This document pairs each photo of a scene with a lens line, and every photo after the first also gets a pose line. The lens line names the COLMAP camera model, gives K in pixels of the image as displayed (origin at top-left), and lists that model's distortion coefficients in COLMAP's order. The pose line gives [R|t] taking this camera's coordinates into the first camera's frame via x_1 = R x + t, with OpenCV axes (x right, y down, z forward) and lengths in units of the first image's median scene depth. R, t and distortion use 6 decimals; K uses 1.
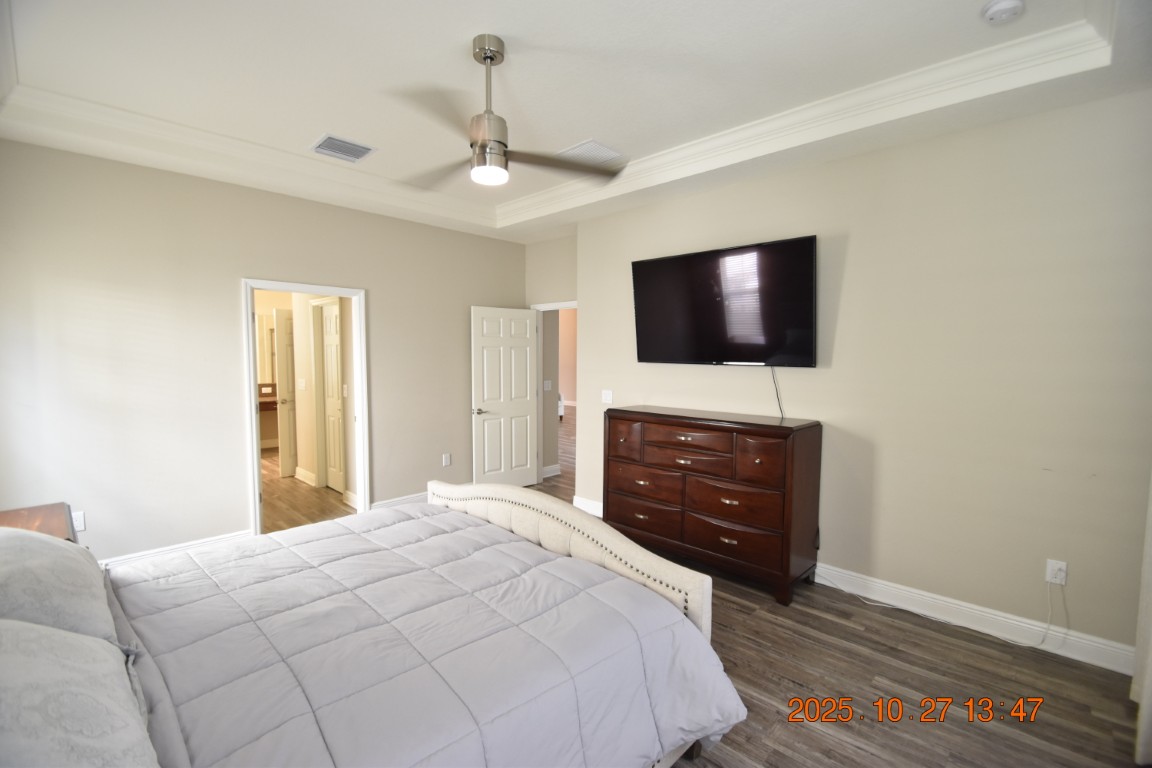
lens RADIAL K [[506.2, 0, 576.0], [0, 506.2, 384.0], [0, 0, 1]] dist [0.000737, -0.000374]
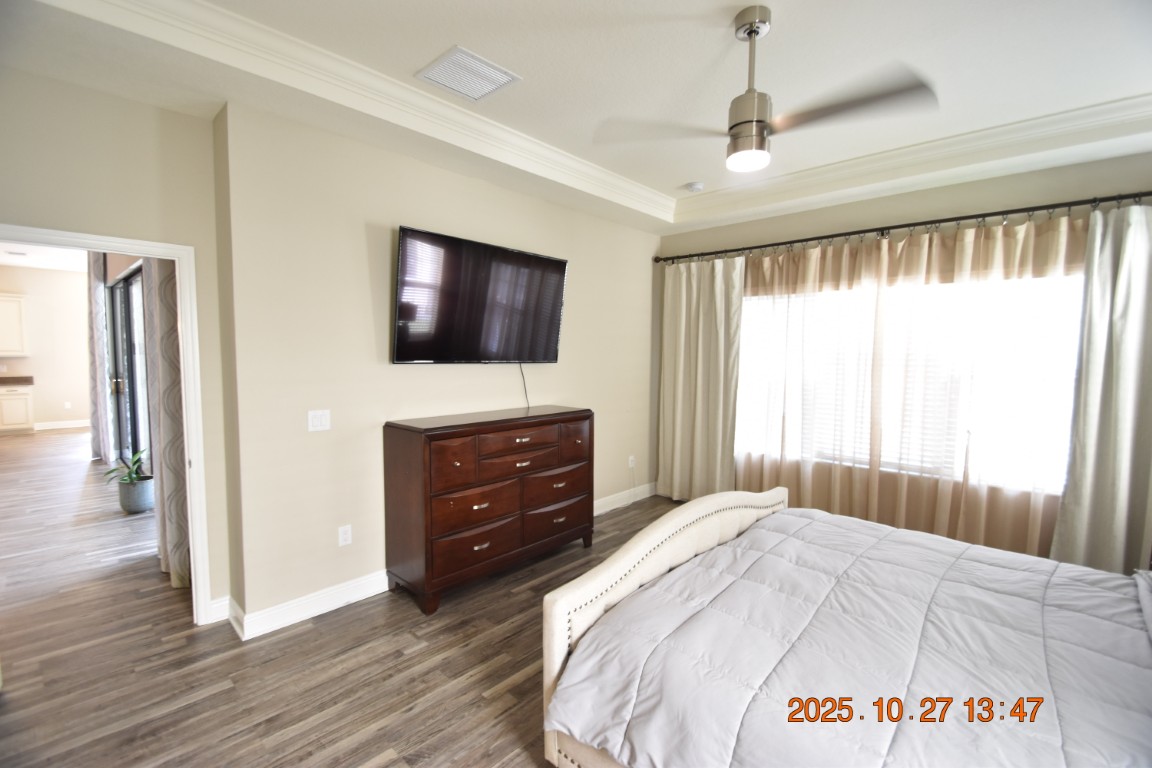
lens RADIAL K [[506.2, 0, 576.0], [0, 506.2, 384.0], [0, 0, 1]] dist [0.000737, -0.000374]
pose [[-0.016722, -0.069002, 0.997476, -0.758869], [0.055527, 0.996012, 0.069831, -0.061899], [-0.998317, 0.056554, -0.012824, 0.919525]]
